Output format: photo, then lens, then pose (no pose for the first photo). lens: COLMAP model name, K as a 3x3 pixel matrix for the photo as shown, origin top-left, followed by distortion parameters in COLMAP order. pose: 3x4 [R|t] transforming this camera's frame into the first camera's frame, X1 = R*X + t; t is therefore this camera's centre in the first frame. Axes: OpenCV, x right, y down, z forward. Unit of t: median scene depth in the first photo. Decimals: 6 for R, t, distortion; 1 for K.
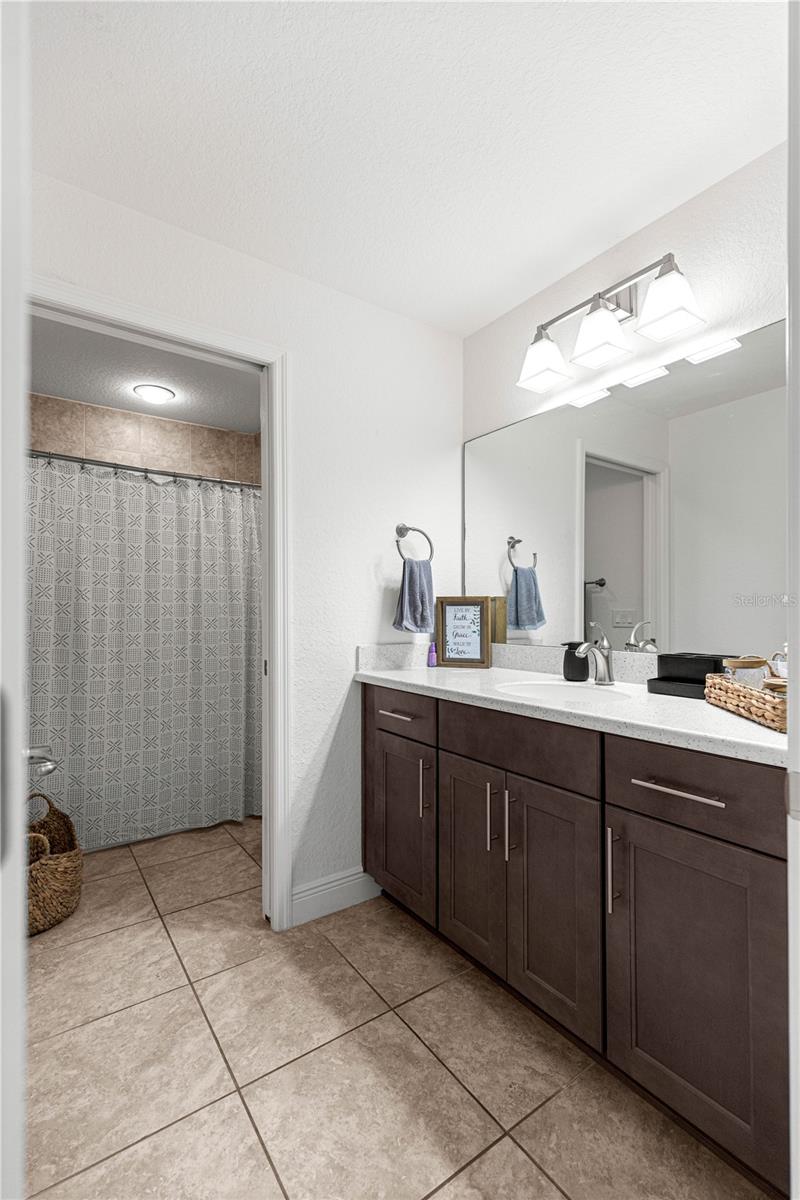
lens RADIAL K [[539.9, 0, 406.7], [0, 539.9, 620.7], [0, 0, 1]] dist [0.006836, -0.001769]
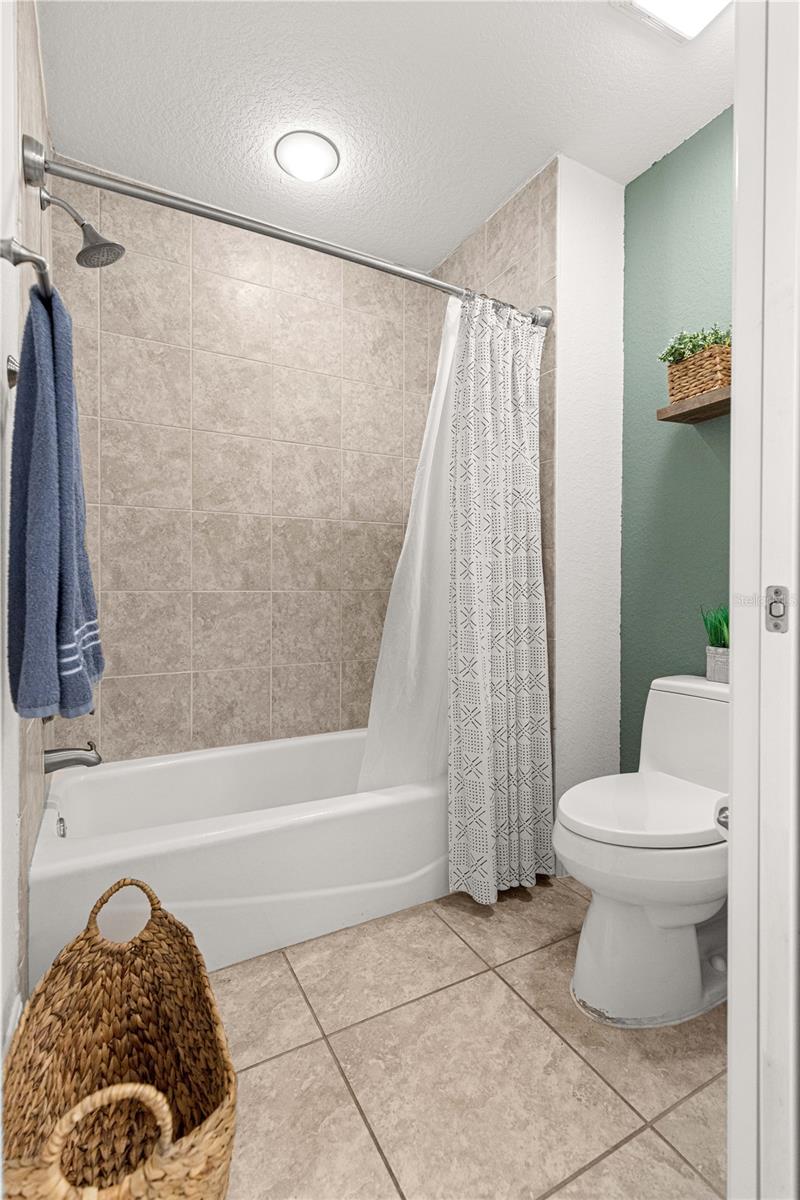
lens RADIAL K [[539.9, 0, 394.1], [0, 539.9, 603.8], [0, 0, 1]] dist [0.006836, -0.001769]
pose [[0.992816, 0.006229, -0.119489, -0.440012], [-0.004772, 0.999911, 0.012475, 0.079575], [0.119556, -0.011815, 0.992757, 0.623096]]
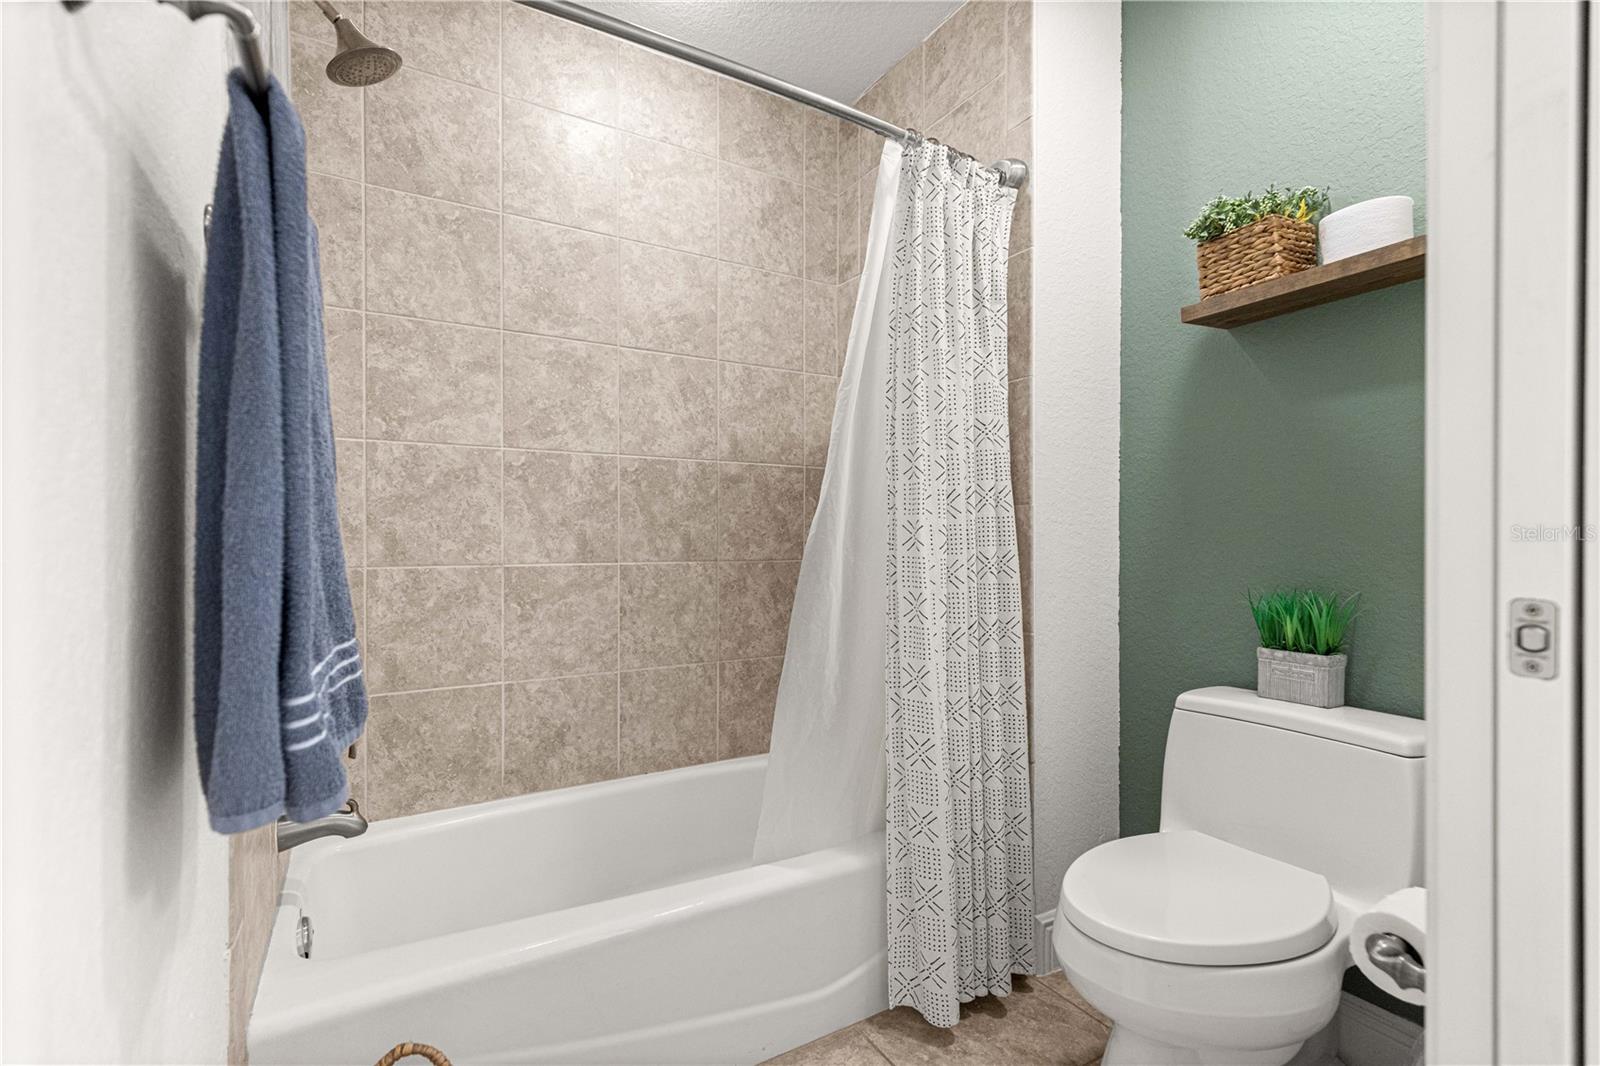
lens RADIAL K [[719.8, 0, 802.6], [0, 719.8, 563.5], [0, 0, 1]] dist [0.006836, -0.001769]
pose [[0.997052, 0.001353, -0.076723, -0.478705], [-0.000740, 0.999968, 0.008018, 0.061963], [0.076732, -0.007938, 0.997020, 0.683430]]
